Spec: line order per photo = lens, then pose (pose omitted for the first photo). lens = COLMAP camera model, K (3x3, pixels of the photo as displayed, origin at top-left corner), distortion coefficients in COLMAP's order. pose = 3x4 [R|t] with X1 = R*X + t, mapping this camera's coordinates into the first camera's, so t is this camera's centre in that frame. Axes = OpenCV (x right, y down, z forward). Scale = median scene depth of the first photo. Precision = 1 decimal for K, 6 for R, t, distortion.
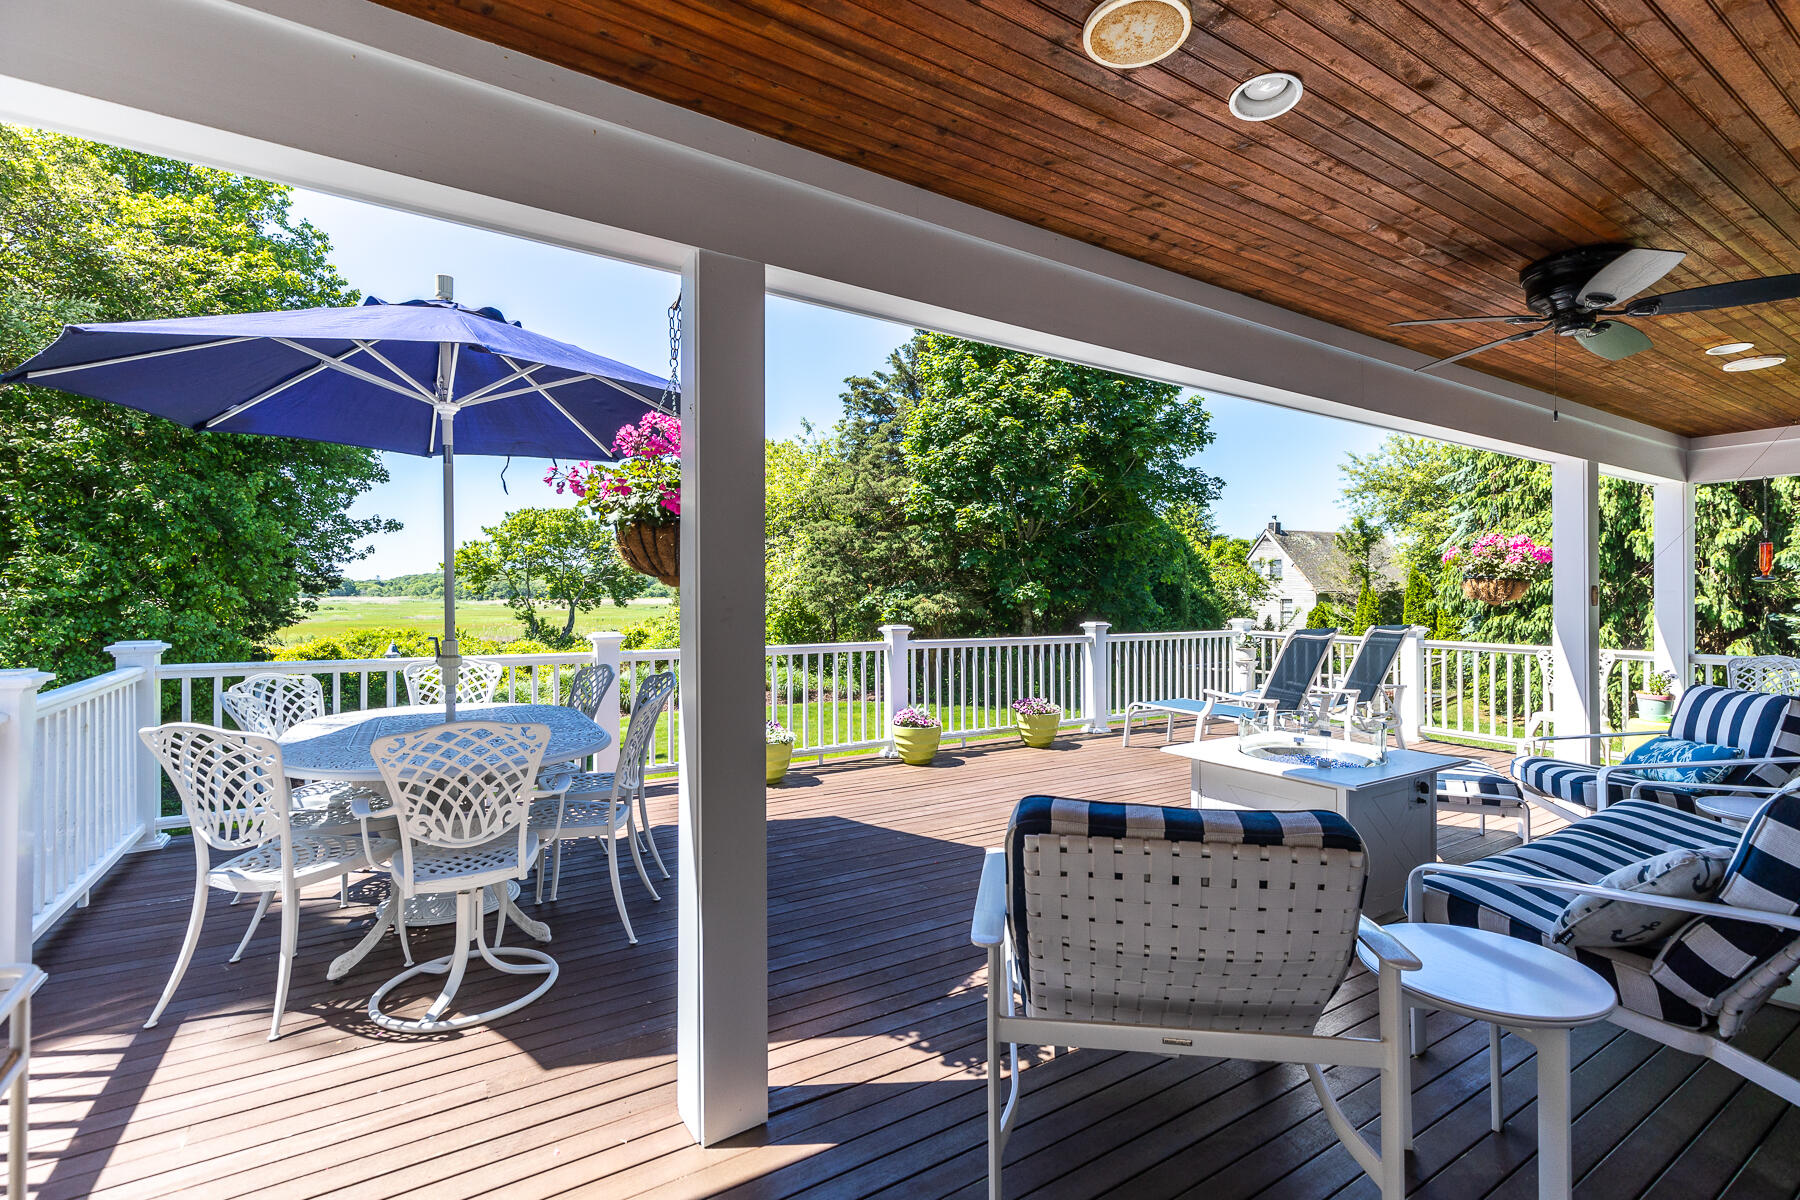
lens RADIAL K [[787.2, 0, 903.7], [0, 787.2, 587.0], [0, 0, 1]] dist [-0.001214, 0.004567]
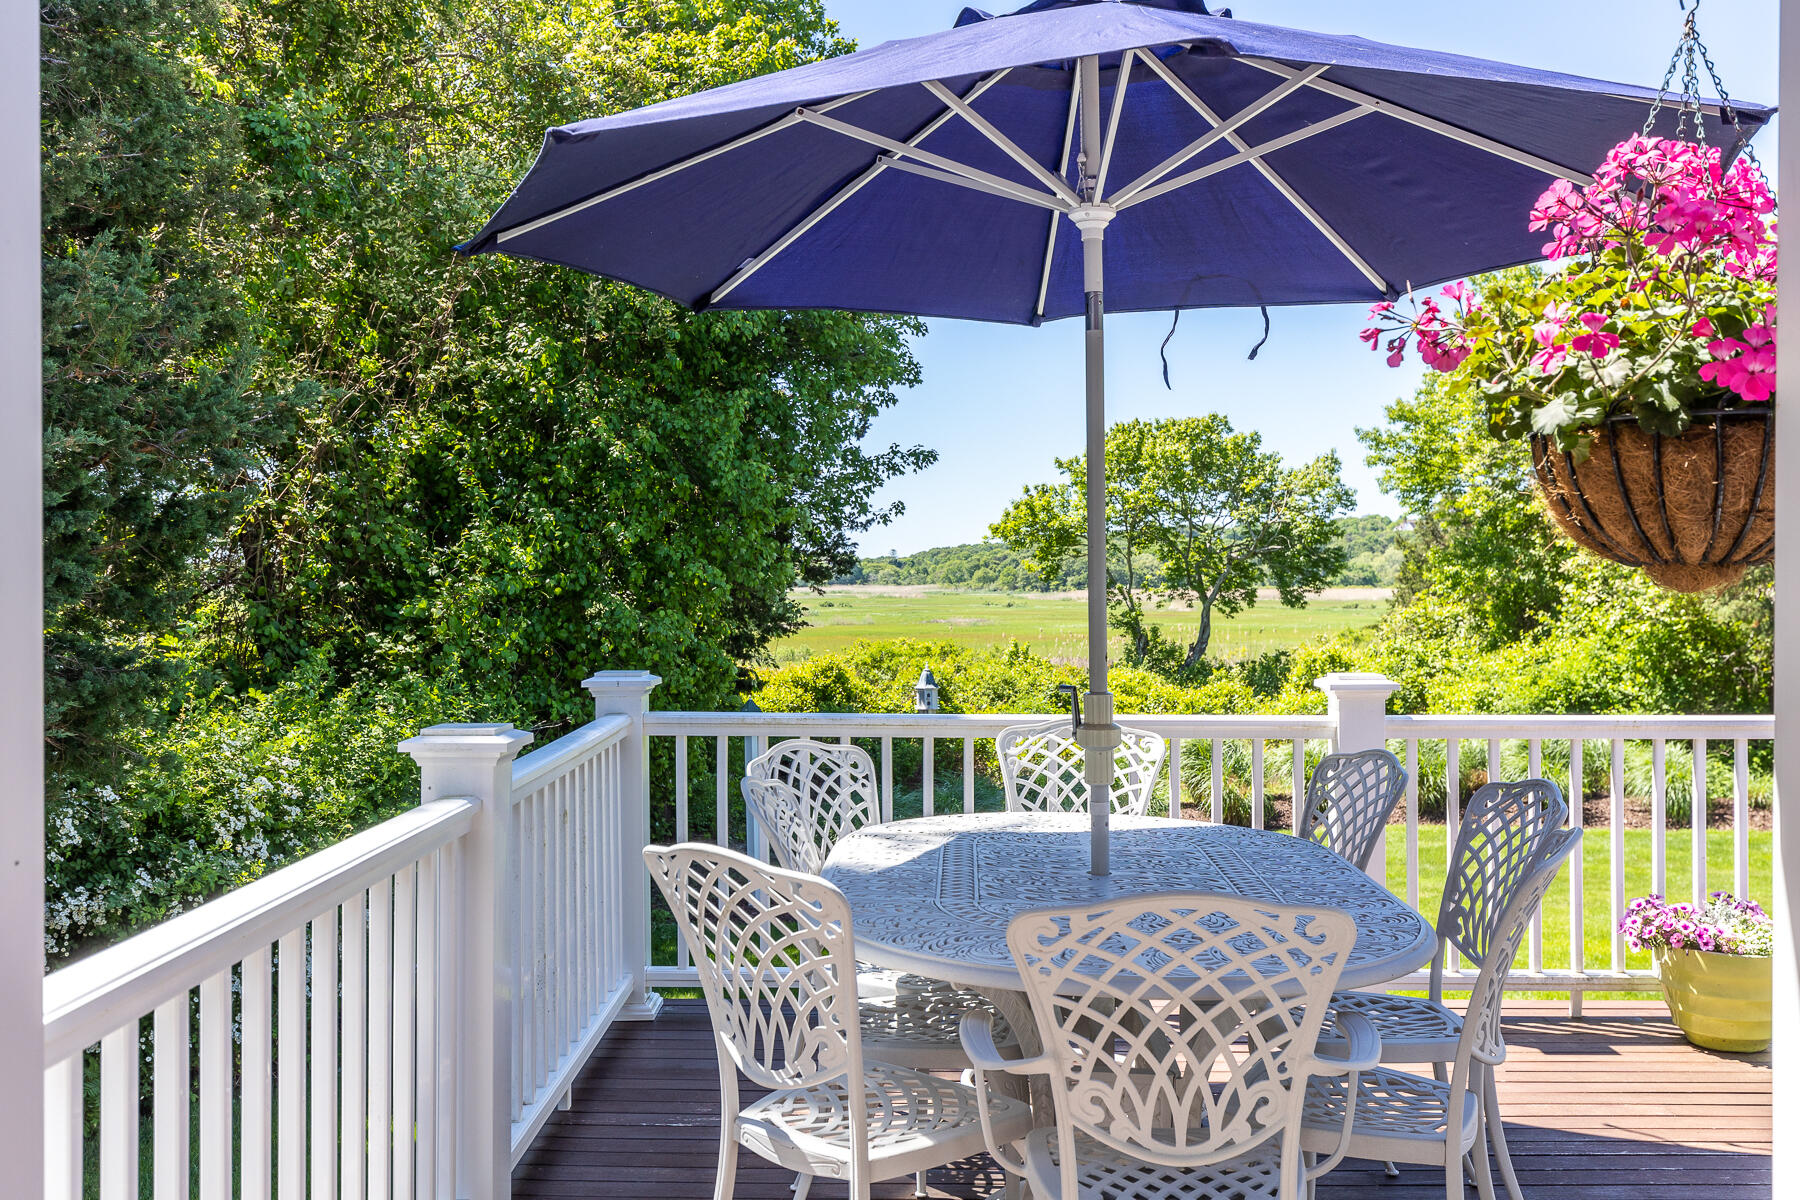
lens RADIAL K [[1601.9, 0, 947.2], [0, 1601.9, 590.5], [0, 0, 1]] dist [0.022361, -0.000964]
pose [[0.849729, 0.001723, -0.527217, -0.111911], [0.006413, 0.999887, 0.013602, -0.008642], [0.527181, -0.014939, 0.849622, 0.090892]]
